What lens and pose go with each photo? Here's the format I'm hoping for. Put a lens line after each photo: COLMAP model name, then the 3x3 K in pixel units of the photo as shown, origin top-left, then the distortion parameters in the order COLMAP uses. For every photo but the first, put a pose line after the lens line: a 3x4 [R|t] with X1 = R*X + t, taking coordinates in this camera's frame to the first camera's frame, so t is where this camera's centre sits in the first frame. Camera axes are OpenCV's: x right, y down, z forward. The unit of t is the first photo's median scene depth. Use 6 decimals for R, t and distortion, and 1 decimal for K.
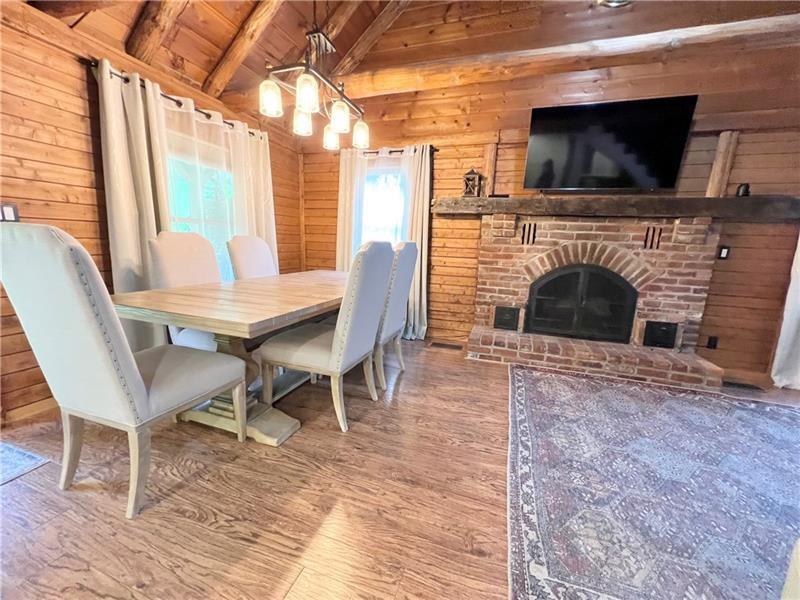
lens RADIAL K [[325.9, 0, 399.4], [0, 325.9, 300.2], [0, 0, 1]] dist [-0.000339, 0.000207]
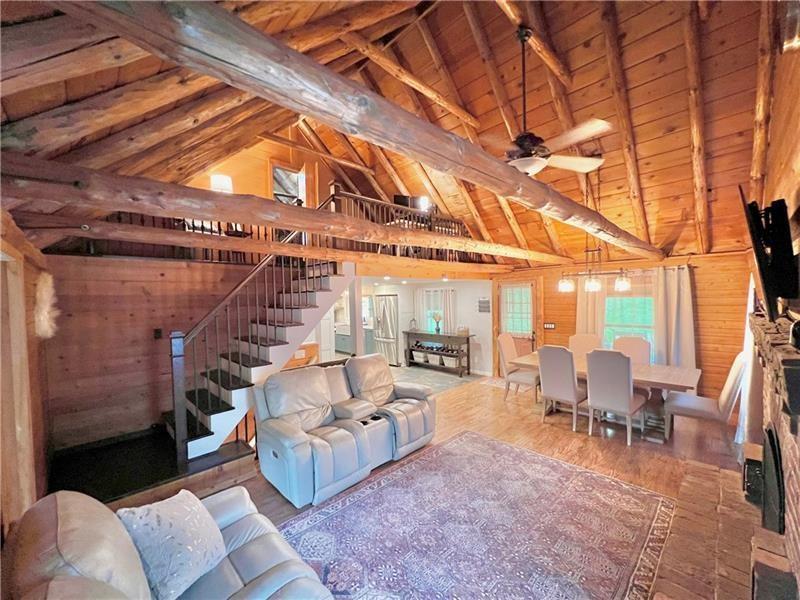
lens RADIAL K [[325.9, 0, 401.6], [0, 325.9, 302.1], [0, 0, 1]] dist [-0.000339, 0.000207]
pose [[-0.457394, -0.001761, -0.889262, 2.082980], [-0.154523, 0.984943, 0.077529, -0.411121], [0.875736, 0.172873, -0.450779, 0.859644]]
